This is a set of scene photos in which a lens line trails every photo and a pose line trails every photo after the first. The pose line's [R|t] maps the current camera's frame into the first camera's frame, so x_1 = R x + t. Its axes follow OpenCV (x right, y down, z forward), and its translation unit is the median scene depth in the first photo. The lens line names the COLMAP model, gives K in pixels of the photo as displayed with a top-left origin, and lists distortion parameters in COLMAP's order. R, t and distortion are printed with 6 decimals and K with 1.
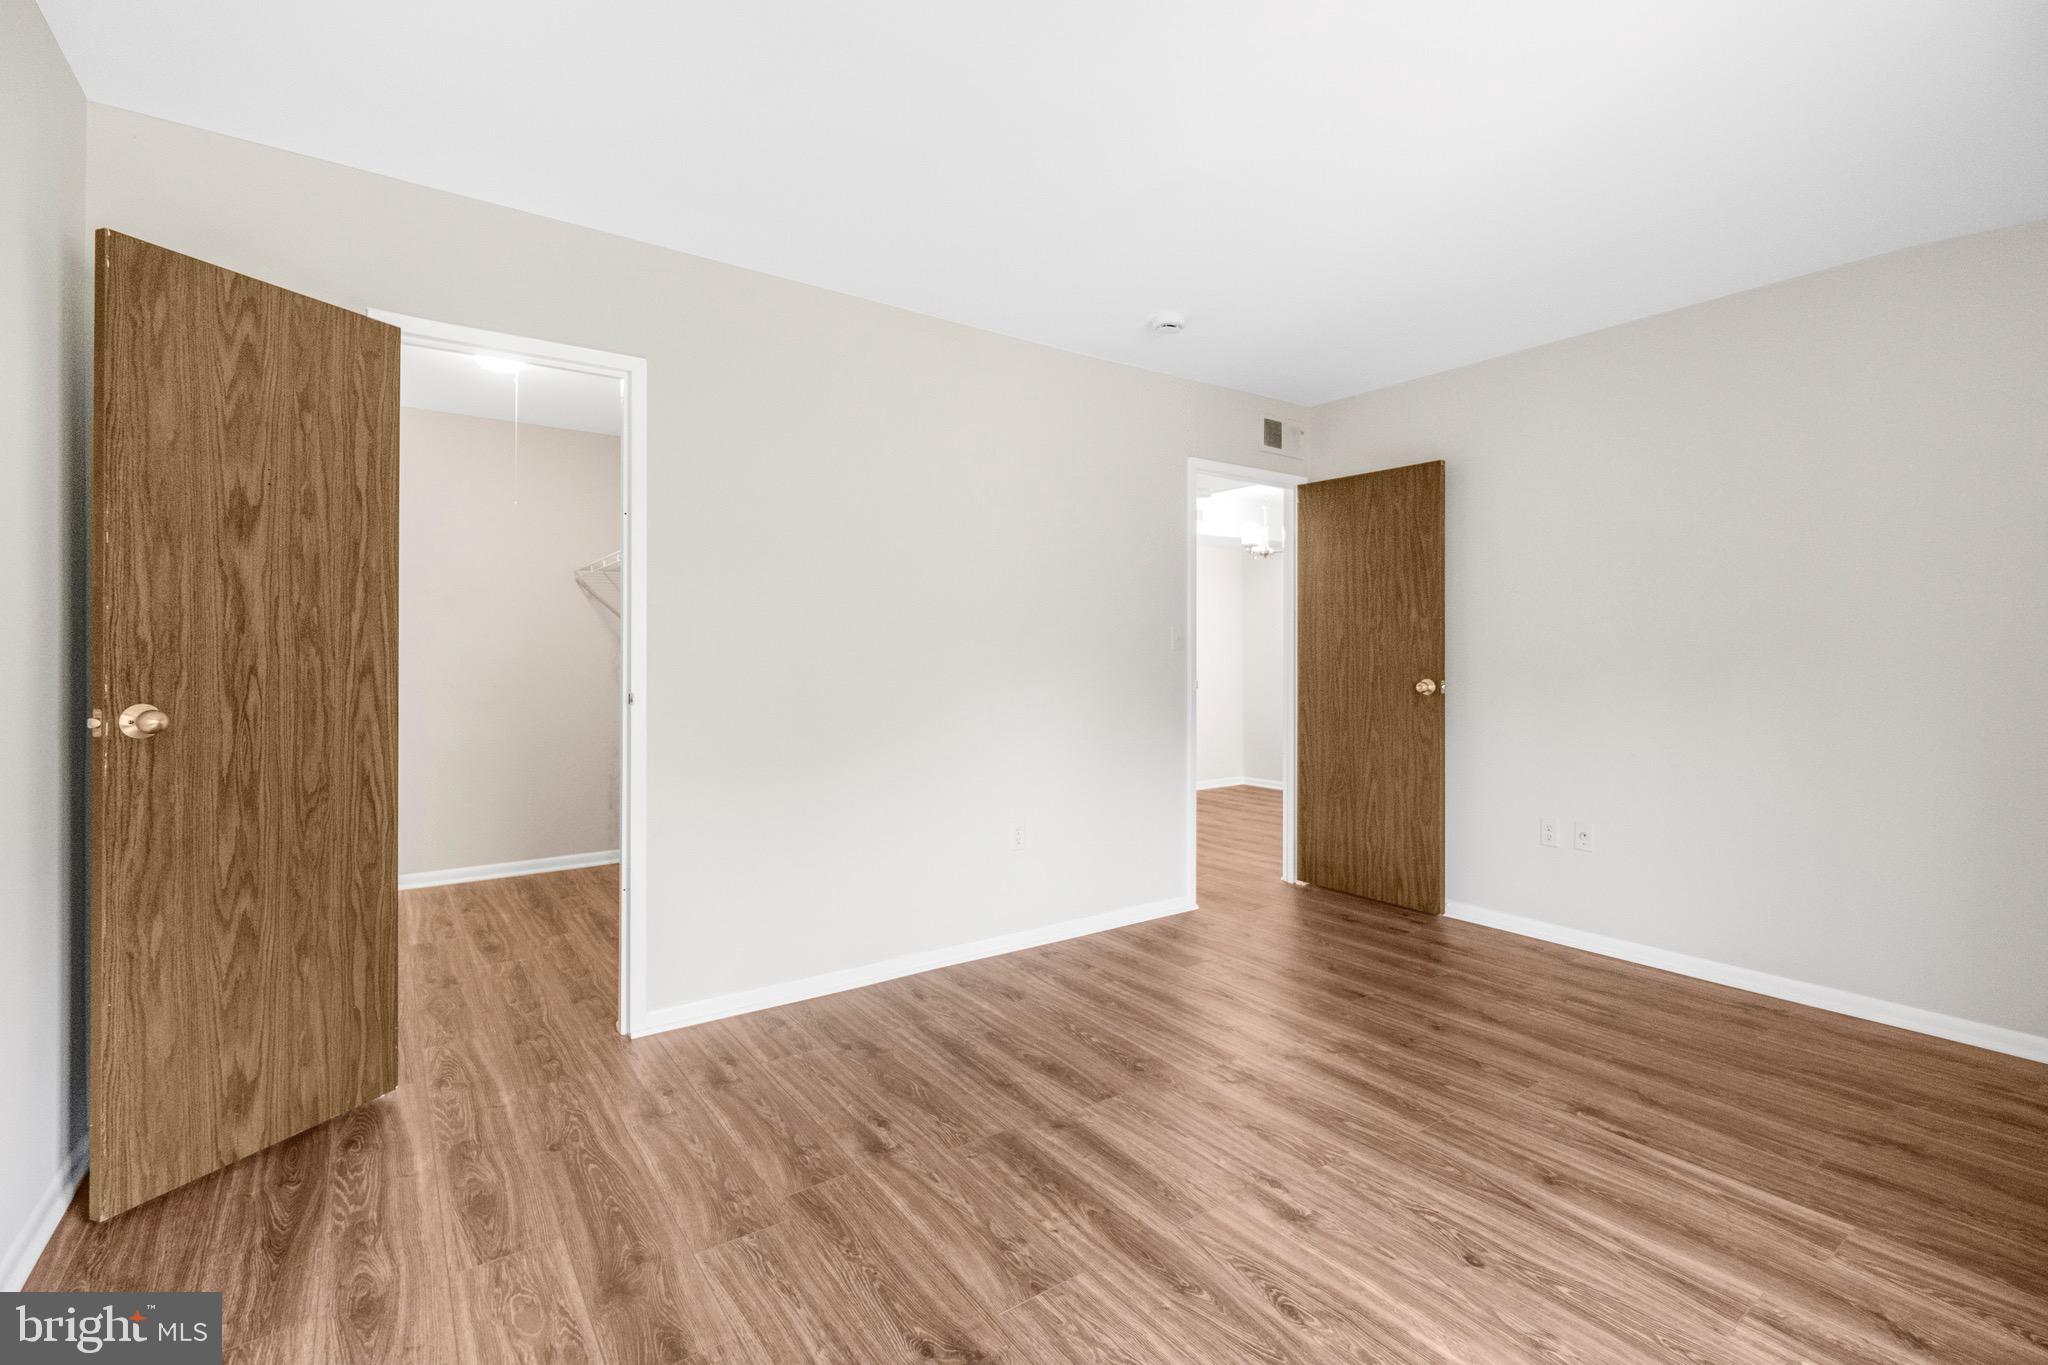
lens RADIAL K [[906.3, 0, 1024.8], [0, 906.3, 671.2], [0, 0, 1]] dist [-0.000064, -0.000074]
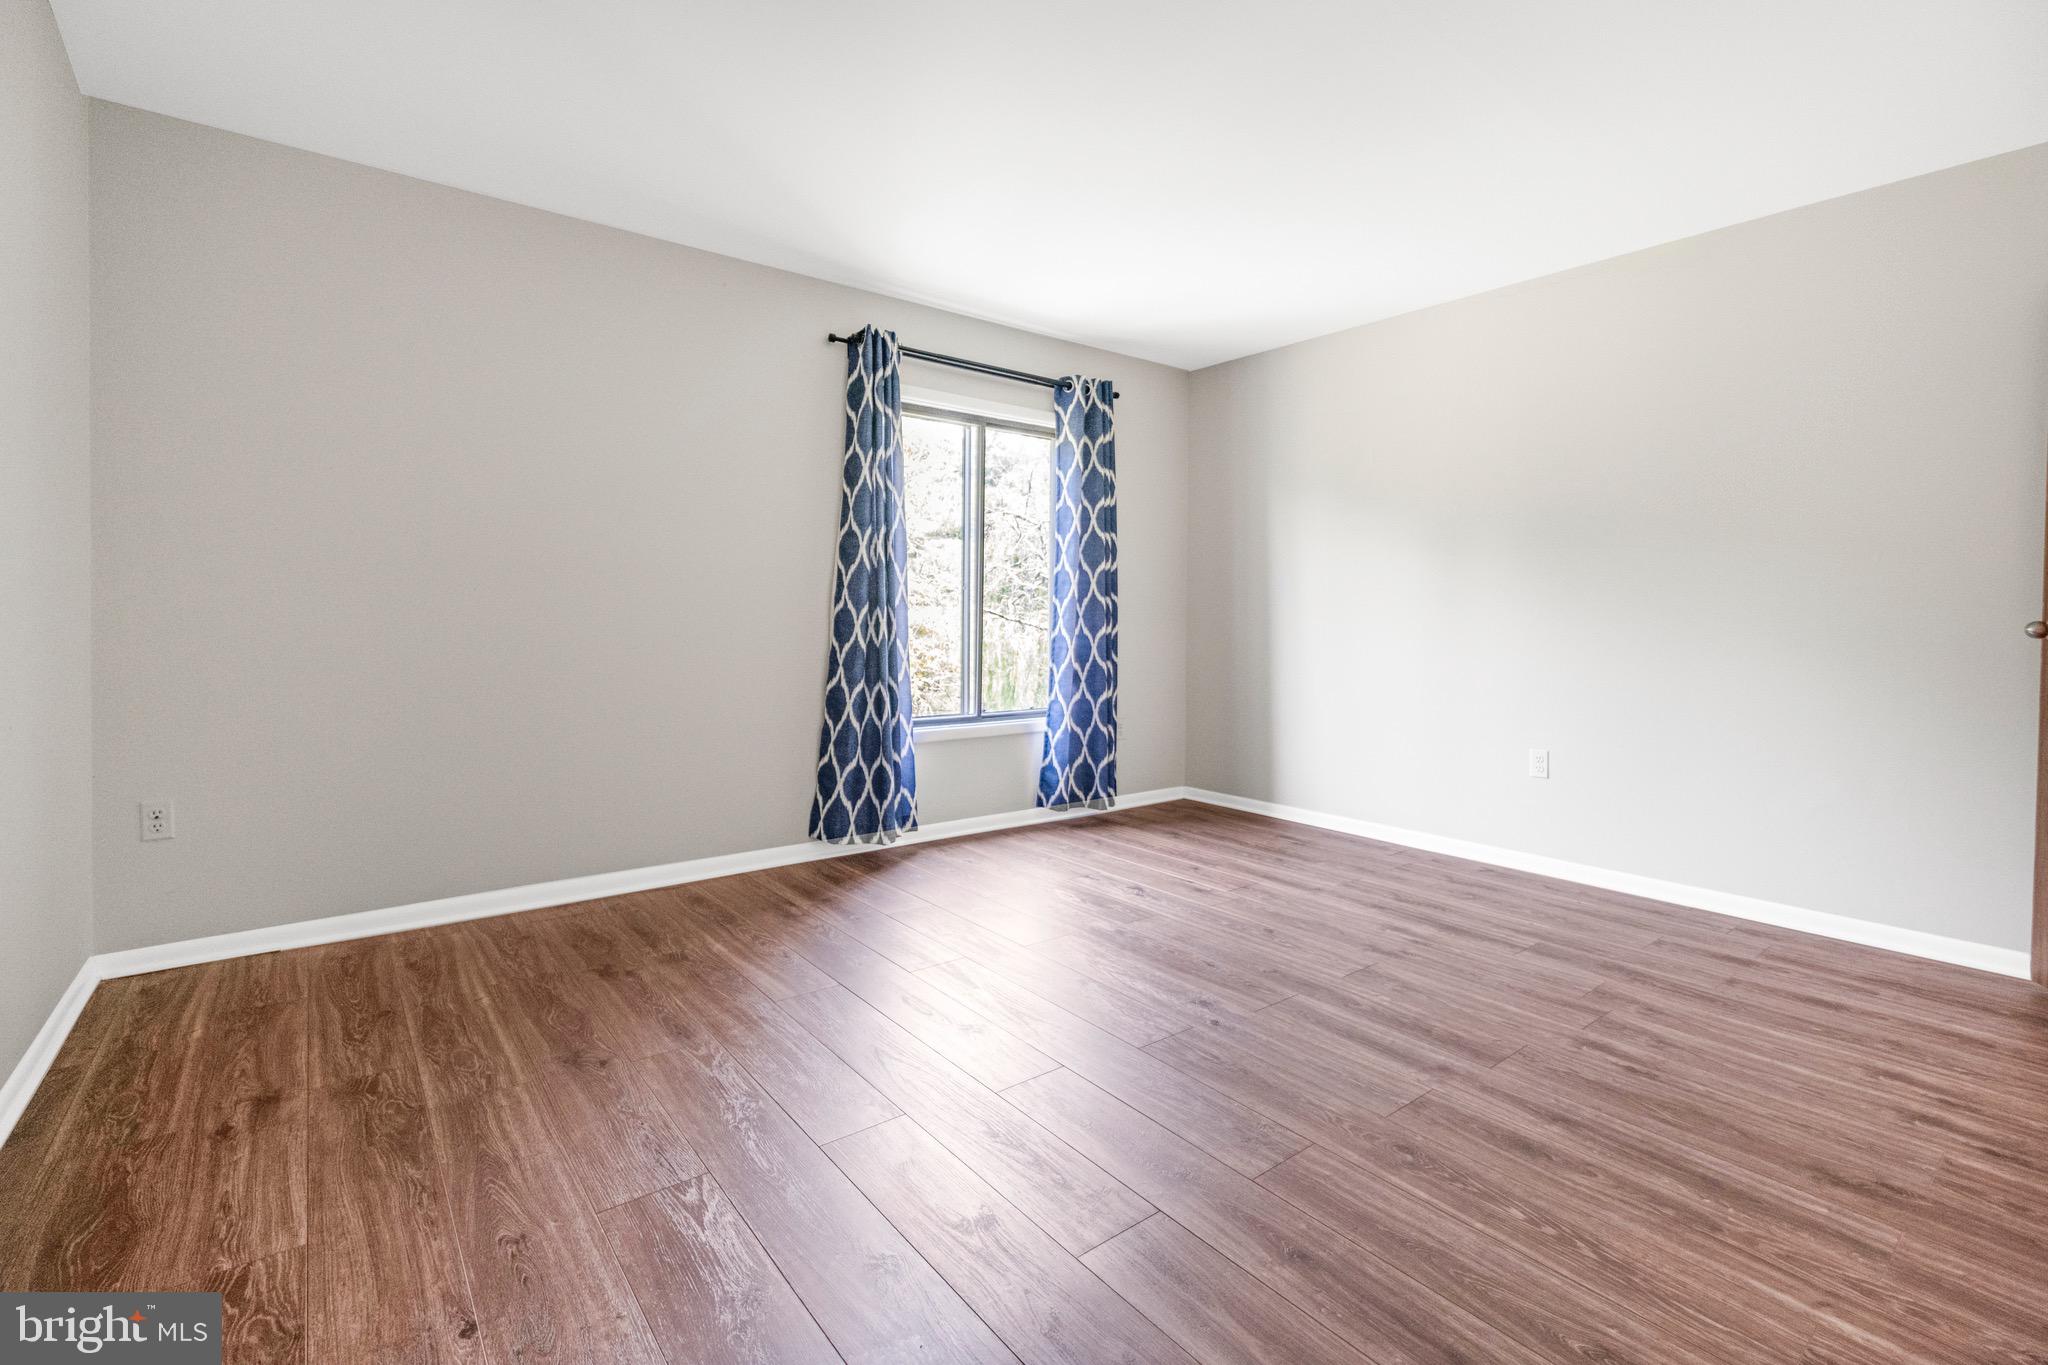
lens RADIAL K [[906.3, 0, 1023.5], [0, 906.3, 679.4], [0, 0, 1]] dist [-0.000064, -0.000074]
pose [[-0.999319, -0.011525, -0.035040, 0.532246], [-0.014332, 0.996616, 0.080944, 0.034048], [0.033988, 0.081391, -0.996103, 1.974670]]
